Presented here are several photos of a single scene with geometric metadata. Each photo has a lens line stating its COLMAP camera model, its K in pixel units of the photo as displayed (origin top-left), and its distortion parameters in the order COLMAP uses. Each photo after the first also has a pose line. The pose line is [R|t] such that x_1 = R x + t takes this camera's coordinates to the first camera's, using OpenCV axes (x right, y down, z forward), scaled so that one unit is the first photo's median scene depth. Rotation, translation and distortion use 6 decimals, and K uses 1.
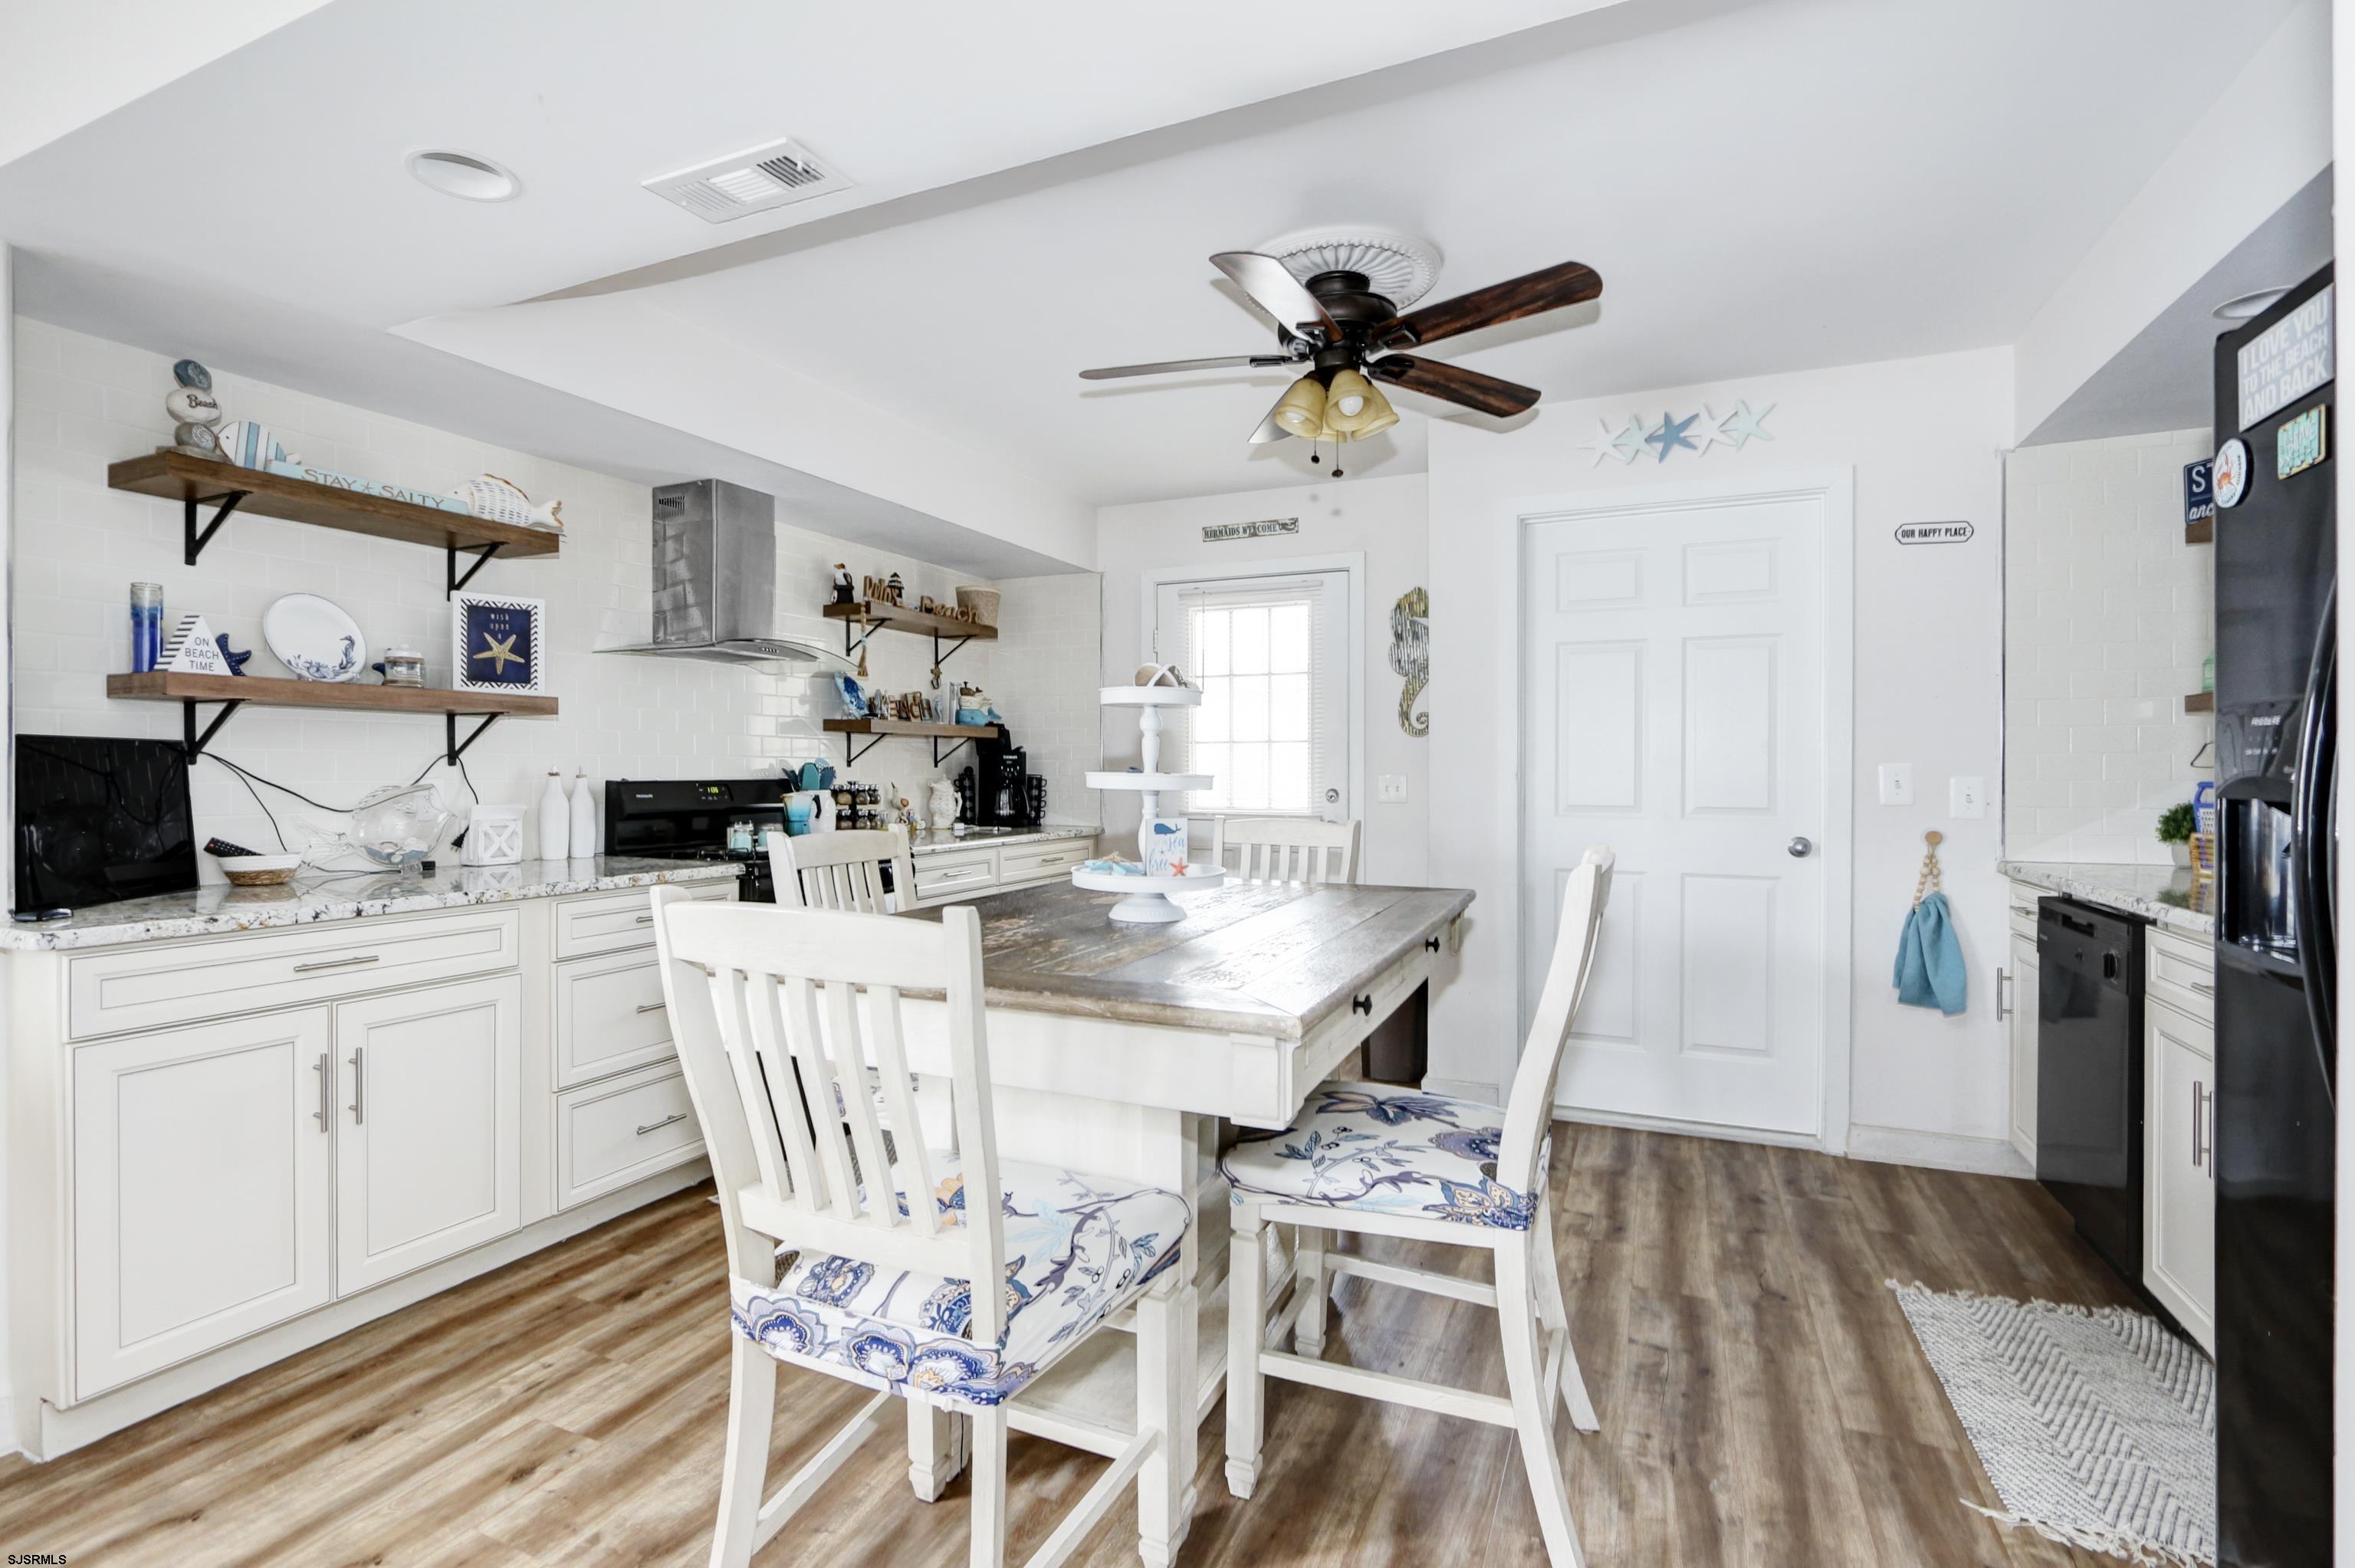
lens RADIAL K [[1087.1, 0, 1161.3], [0, 1087.1, 784.6], [0, 0, 1]] dist [-0.016502, 0.000660]
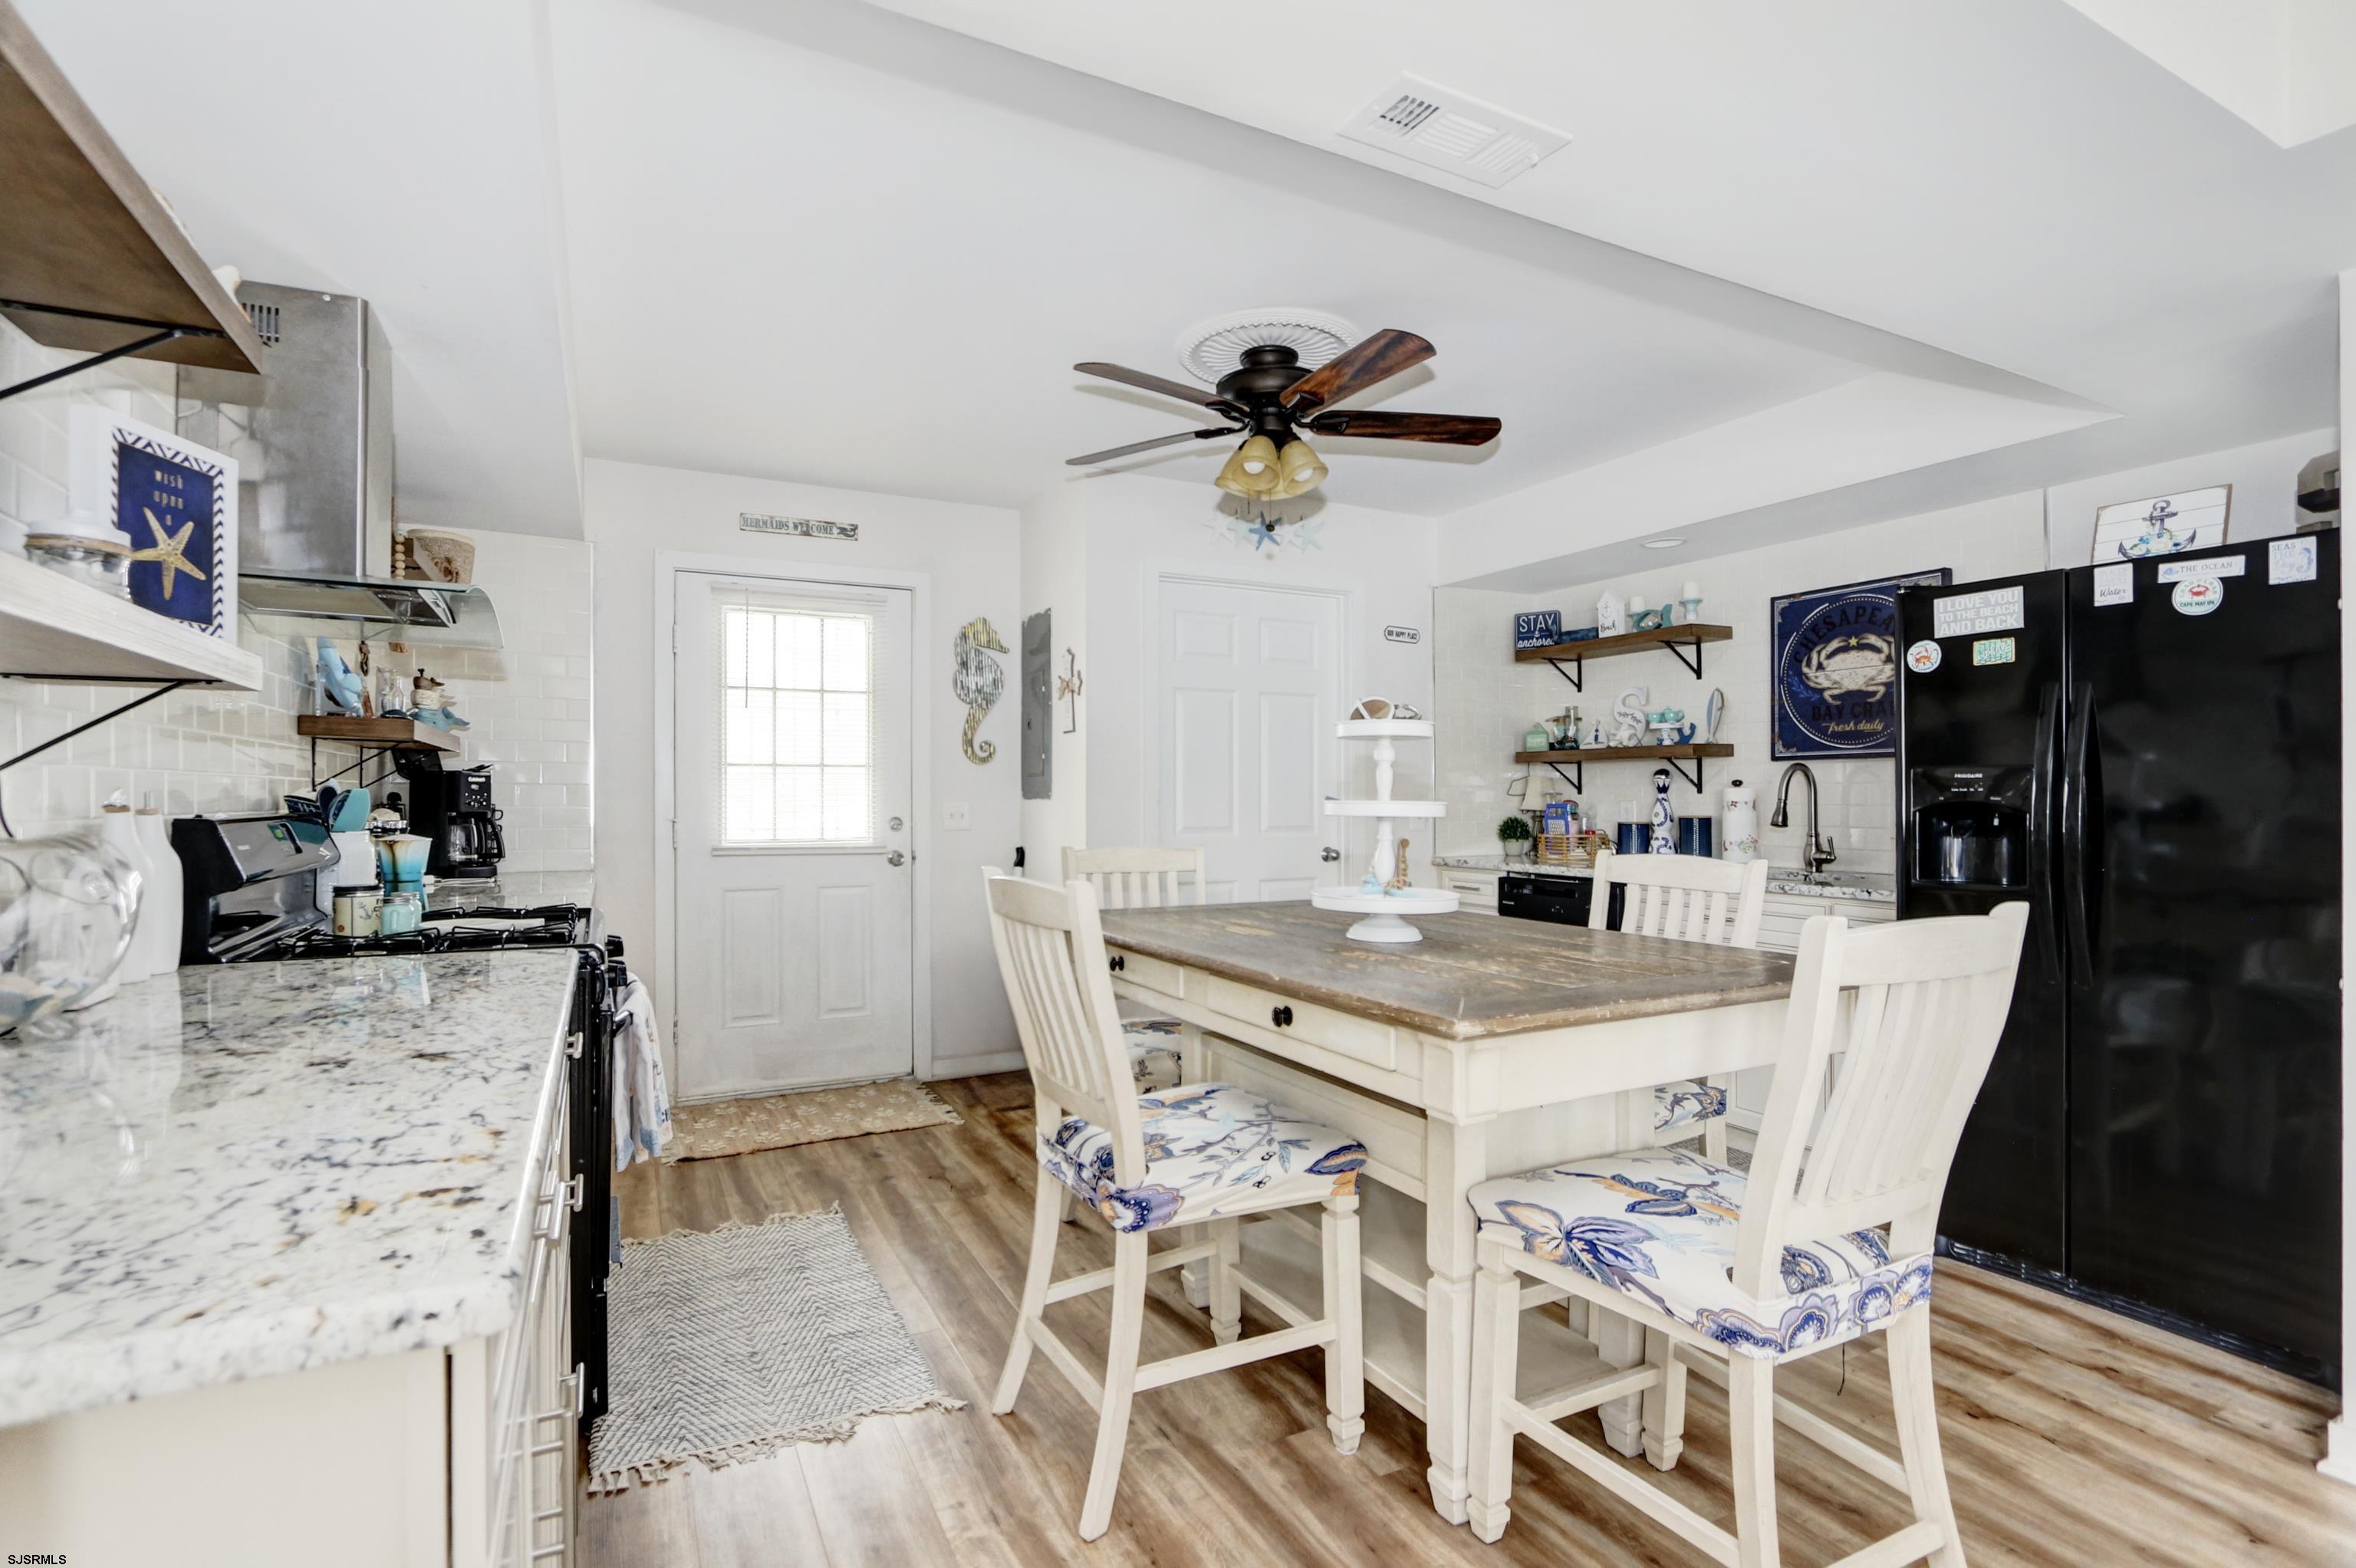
lens RADIAL K [[1087.6, 0, 1156.9], [0, 1087.6, 783.7], [0, 0, 1]] dist [-0.016502, 0.000660]
pose [[0.635844, 0.009034, 0.771765, -0.445577], [0.010406, 0.999740, -0.020275, -0.003738], [-0.771748, 0.020923, 0.635585, 0.229271]]
